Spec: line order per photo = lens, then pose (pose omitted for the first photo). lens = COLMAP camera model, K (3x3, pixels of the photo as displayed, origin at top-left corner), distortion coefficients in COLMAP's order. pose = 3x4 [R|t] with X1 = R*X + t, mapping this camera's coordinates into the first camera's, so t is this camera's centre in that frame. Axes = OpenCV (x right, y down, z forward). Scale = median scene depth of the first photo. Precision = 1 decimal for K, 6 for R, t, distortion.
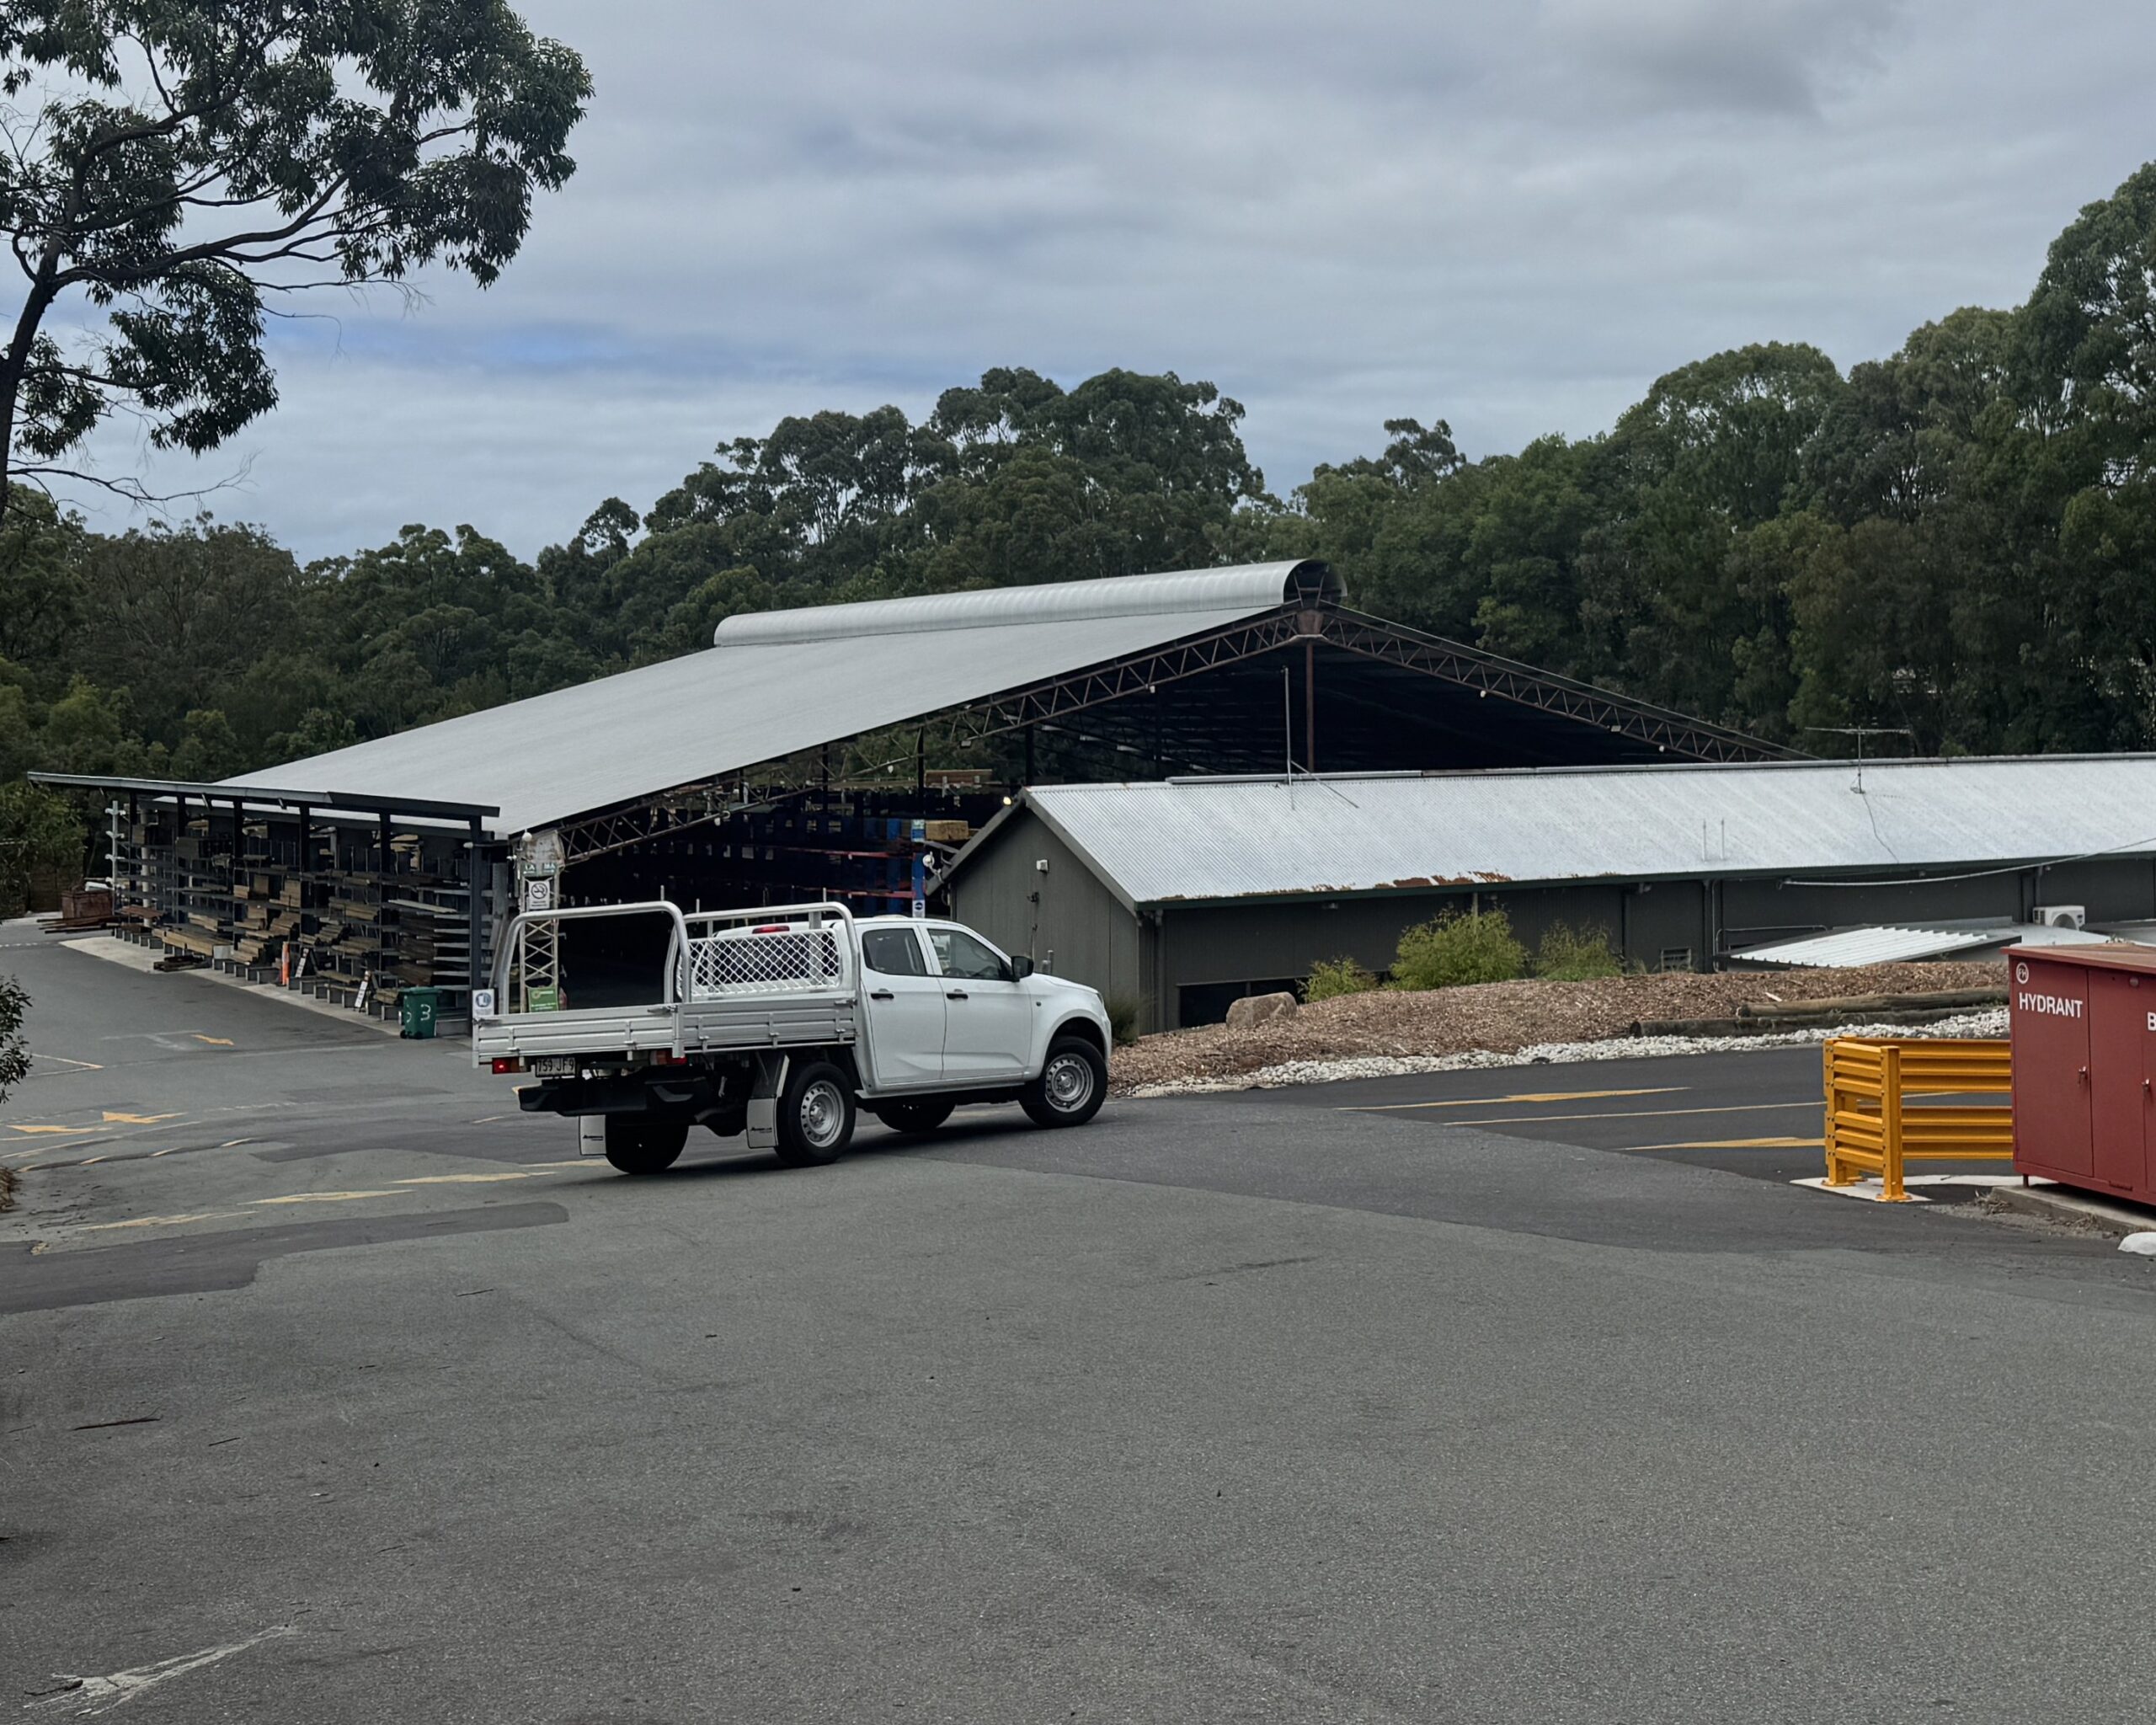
lens RADIAL K [[2699.1, 0, 1076.2], [0, 2699.1, 868.0], [0, 0, 1]] dist [0.083192, 0.000000]
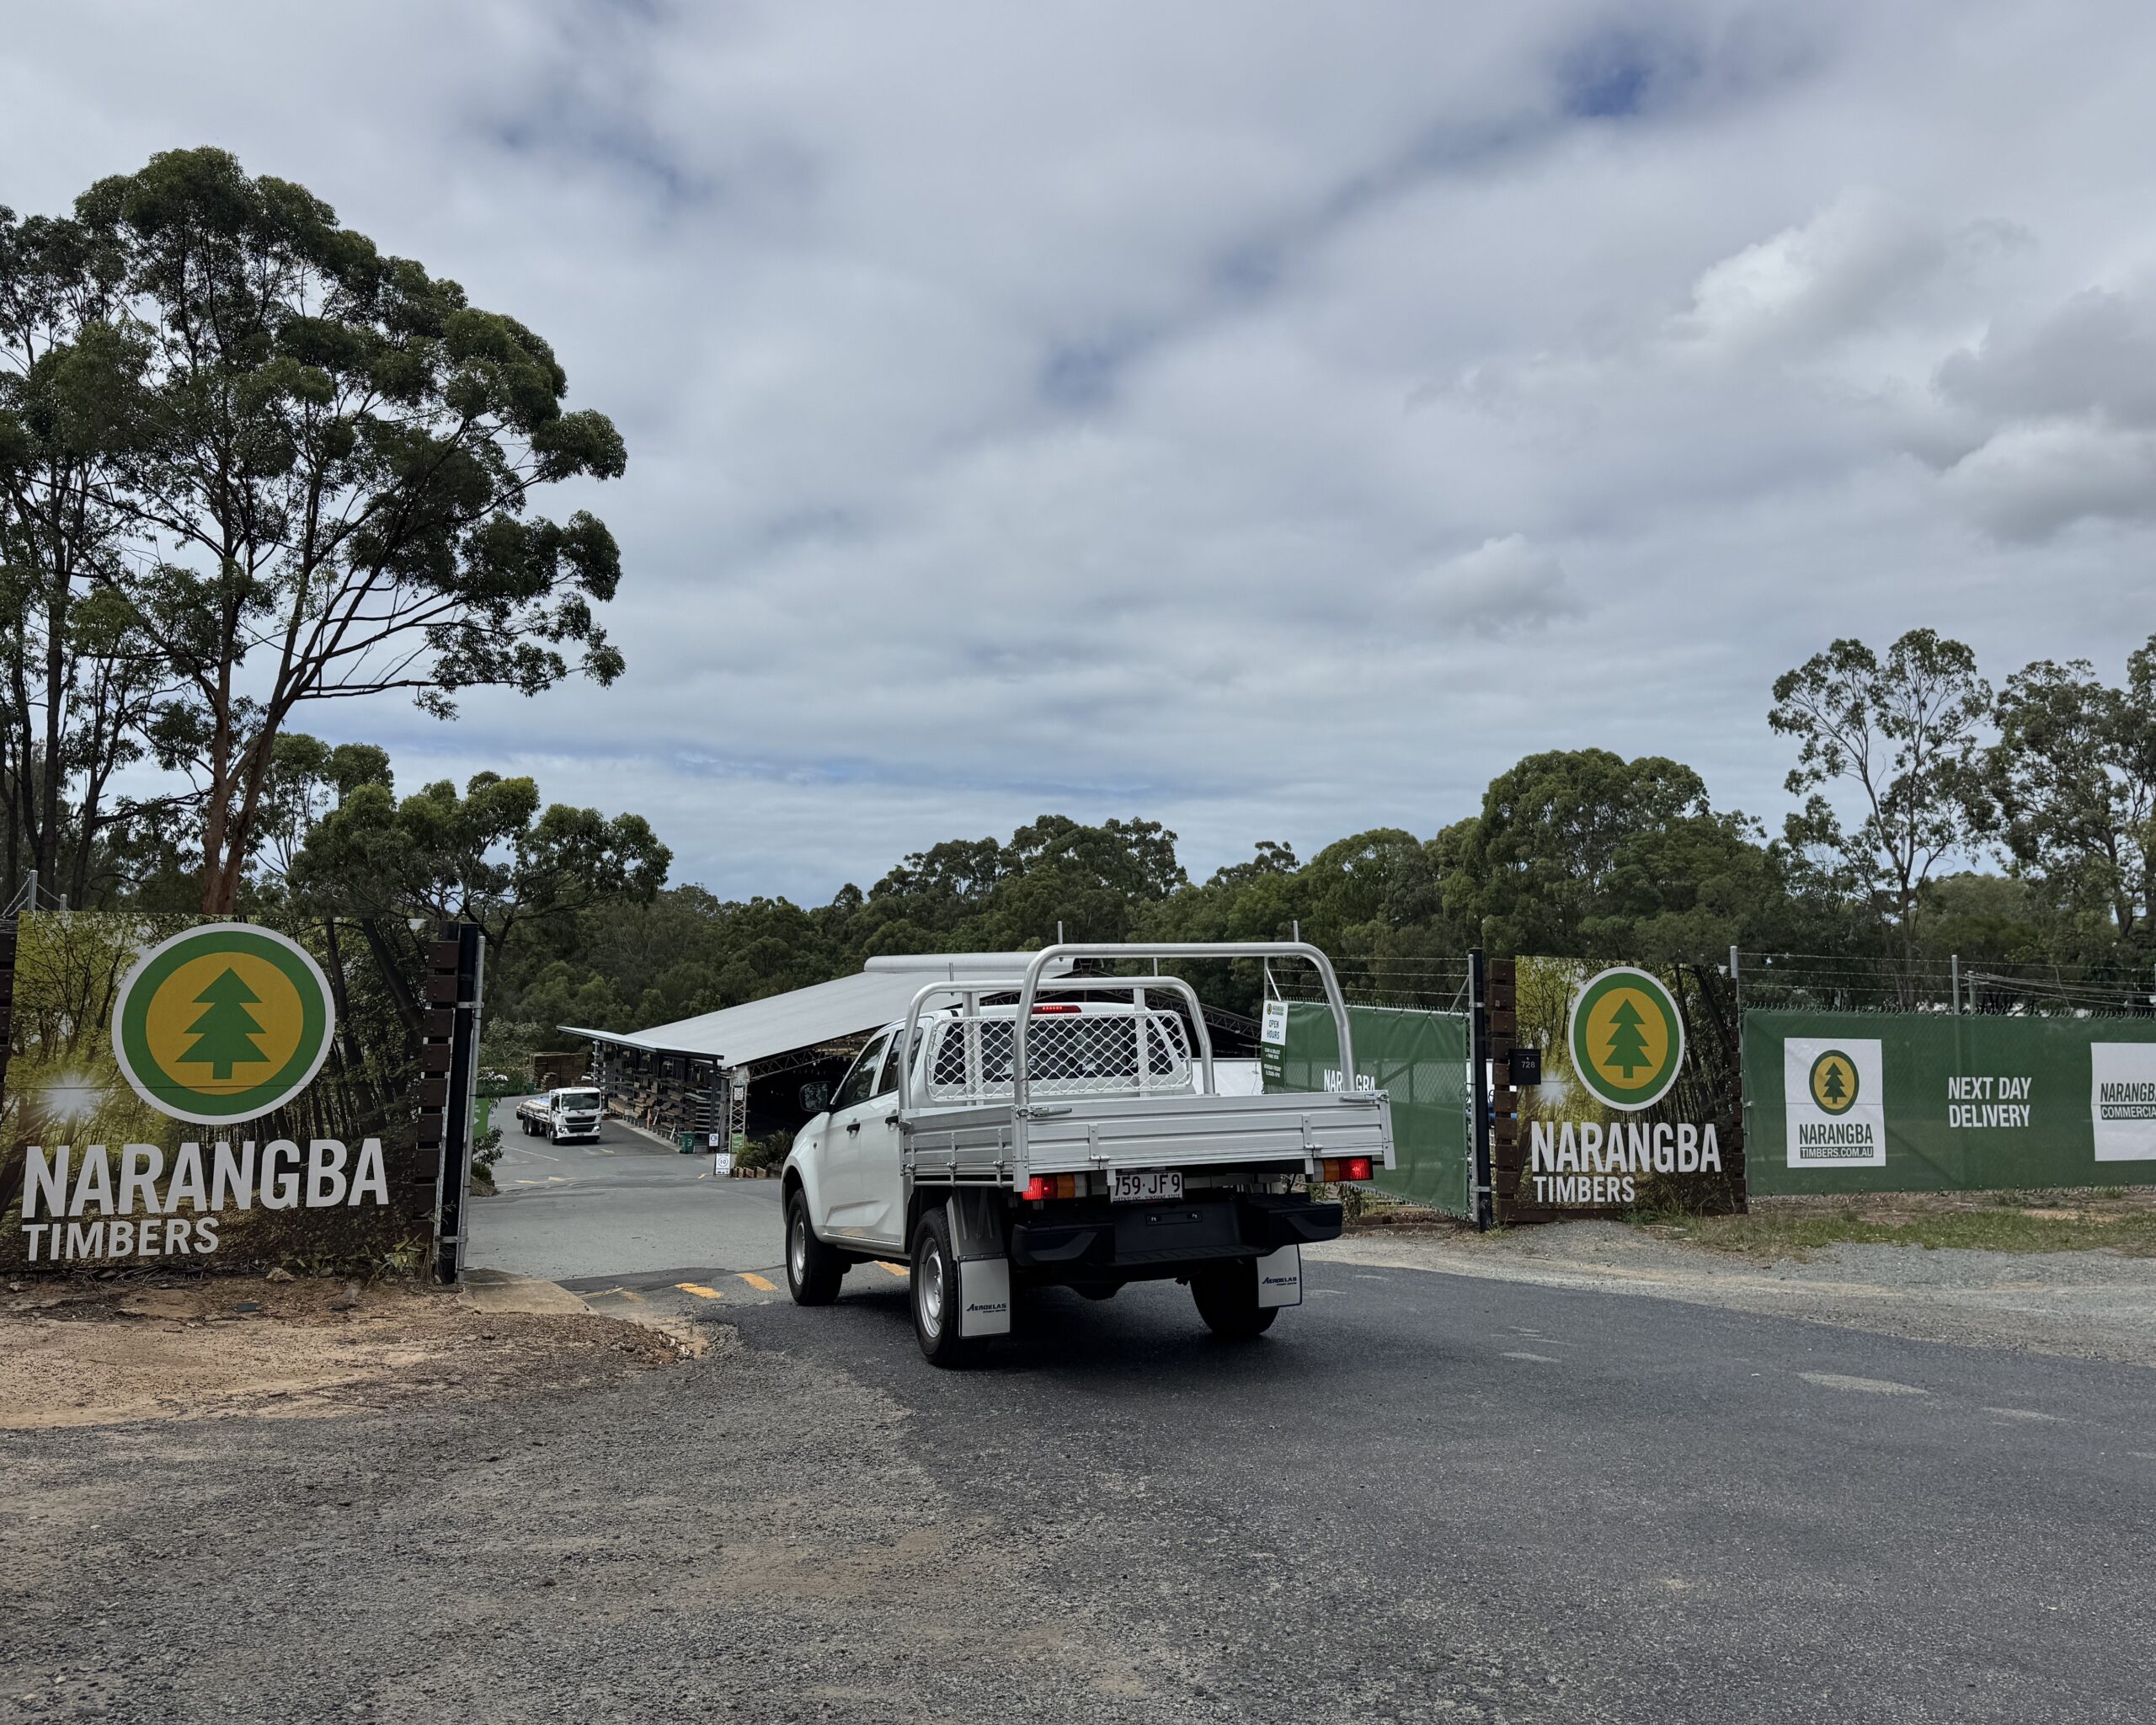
lens RADIAL K [[2699.1, 0, 1080.2], [0, 2699.1, 862.3], [0, 0, 1]] dist [0.083192, 0.000000]
pose [[0.970055, 0.012021, -0.242587, 0.466641], [-0.025578, 0.998277, -0.052813, -0.052898], [0.241534, 0.057436, 0.968691, -0.859776]]
